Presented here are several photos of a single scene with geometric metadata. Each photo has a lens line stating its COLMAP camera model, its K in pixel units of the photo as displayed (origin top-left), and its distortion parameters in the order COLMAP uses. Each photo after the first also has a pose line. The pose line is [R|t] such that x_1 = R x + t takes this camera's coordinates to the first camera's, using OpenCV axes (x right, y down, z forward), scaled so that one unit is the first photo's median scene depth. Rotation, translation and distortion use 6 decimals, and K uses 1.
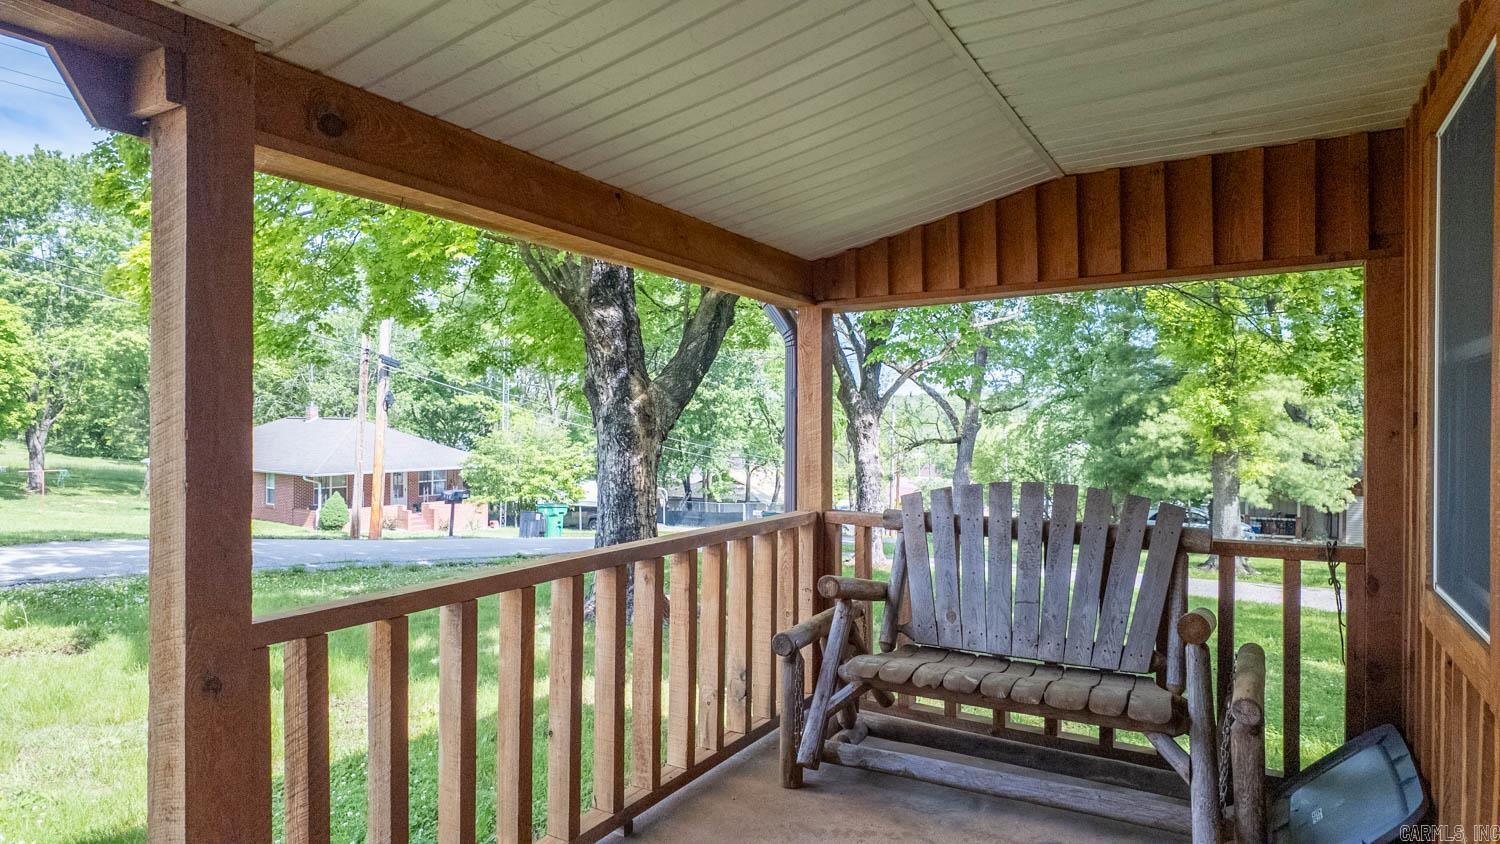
lens RADIAL K [[905.1, 0, 750.0], [0, 905.1, 422.0], [0, 0, 1]] dist [0.103719, -0.092898]
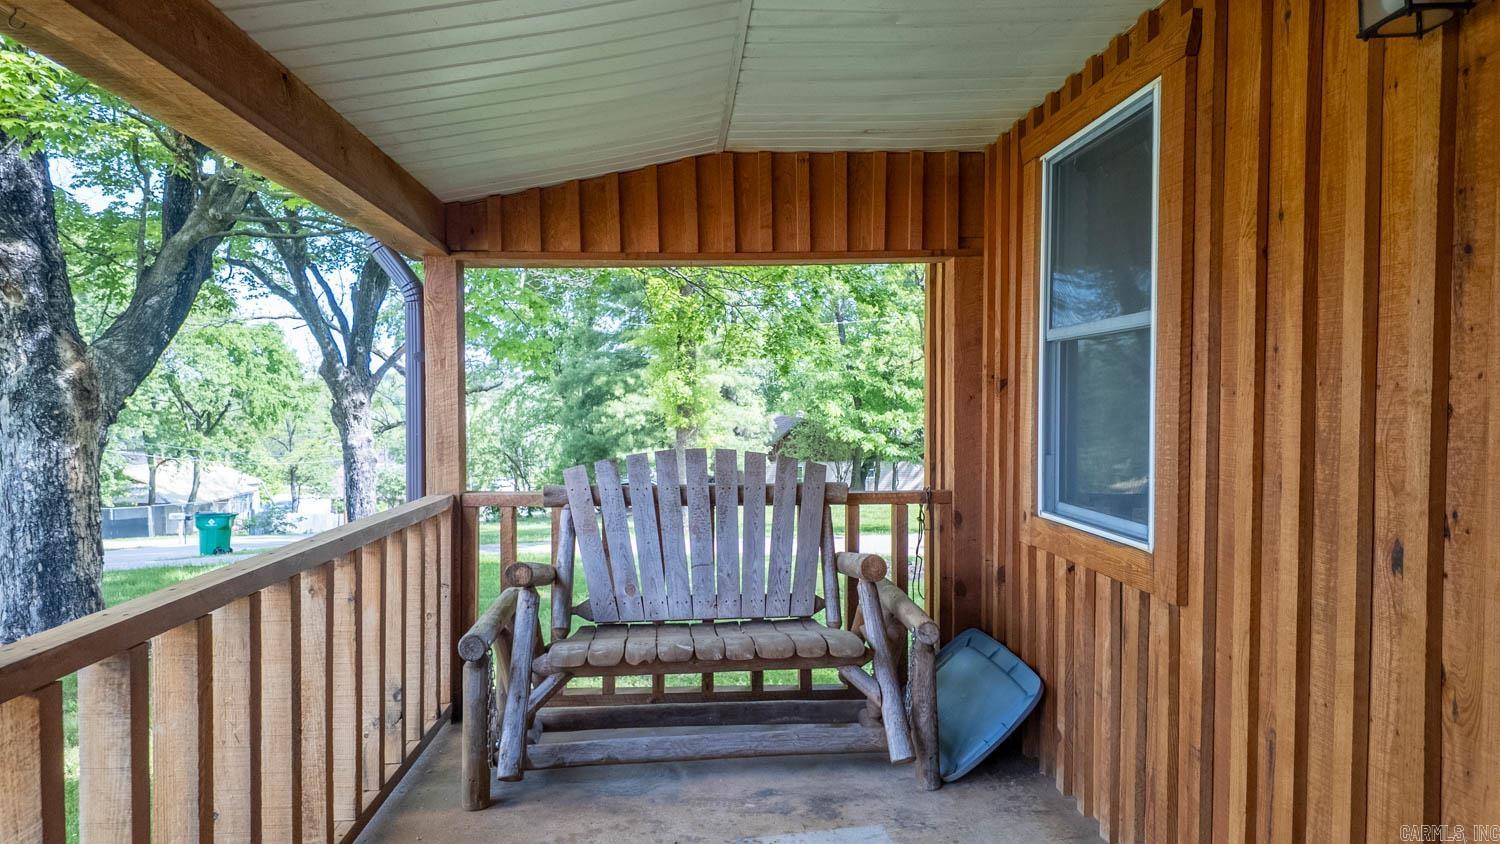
lens RADIAL K [[905.1, 0, 750.0], [0, 905.1, 422.0], [0, 0, 1]] dist [0.103719, -0.092898]
pose [[0.823679, -0.017913, 0.566773, -0.098843], [0.007740, 0.999763, 0.020350, 0.007212], [-0.567004, -0.012375, 0.823622, 0.060315]]
